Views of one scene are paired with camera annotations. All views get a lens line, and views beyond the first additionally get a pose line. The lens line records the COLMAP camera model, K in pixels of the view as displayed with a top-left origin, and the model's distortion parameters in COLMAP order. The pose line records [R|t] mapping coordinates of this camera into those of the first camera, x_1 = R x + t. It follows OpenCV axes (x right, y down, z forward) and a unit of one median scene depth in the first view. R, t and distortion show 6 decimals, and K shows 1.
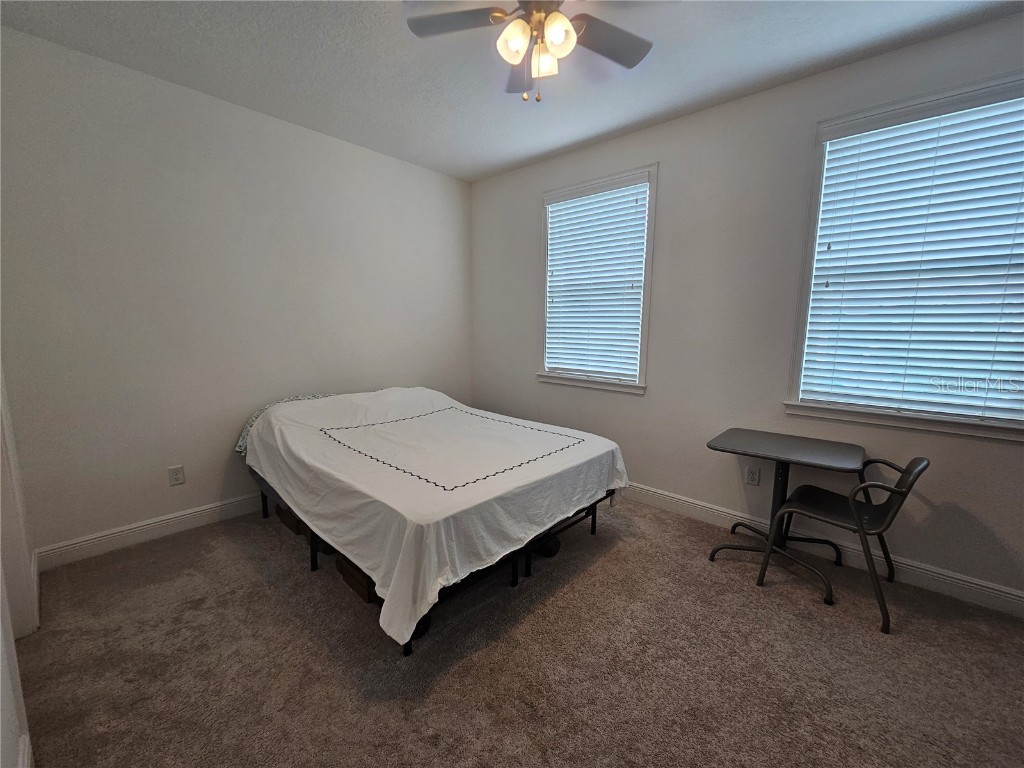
lens RADIAL K [[419.3, 0, 510.5], [0, 419.3, 384.6], [0, 0, 1]] dist [-0.001517, -0.000668]
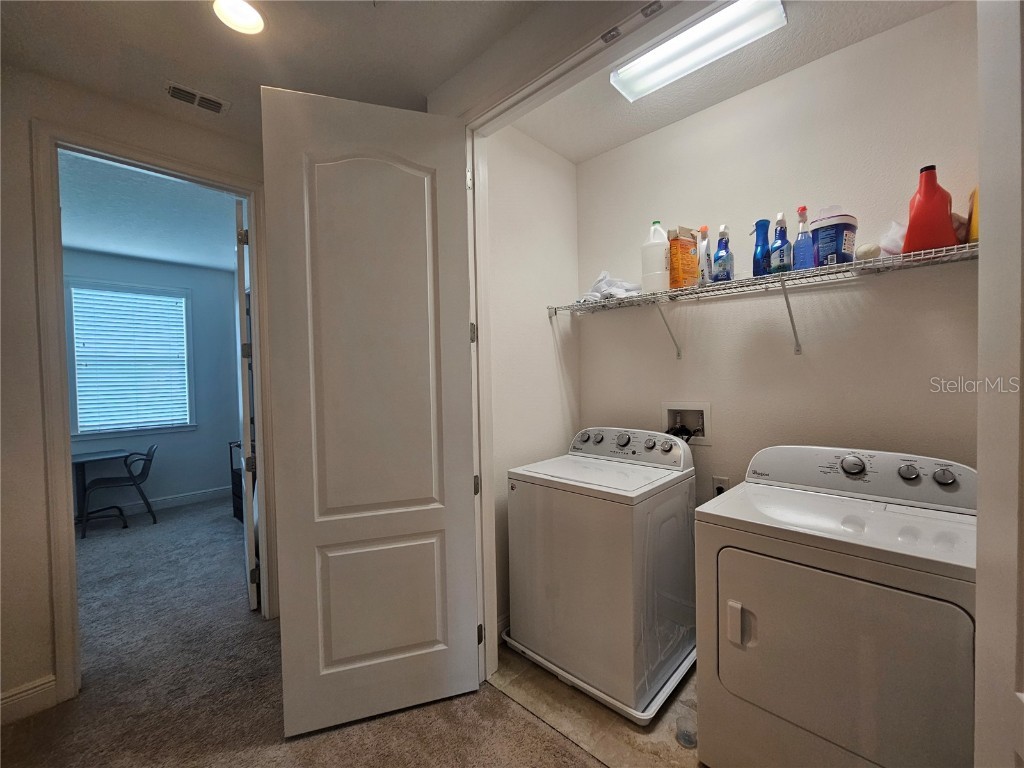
lens RADIAL K [[419.3, 0, 511.3], [0, 419.3, 386.4], [0, 0, 1]] dist [-0.001517, -0.000668]
pose [[0.022844, -0.032520, 0.999210, -1.015619], [0.165541, 0.985797, 0.028299, 0.103213], [-0.985938, 0.164763, 0.027903, -0.845801]]
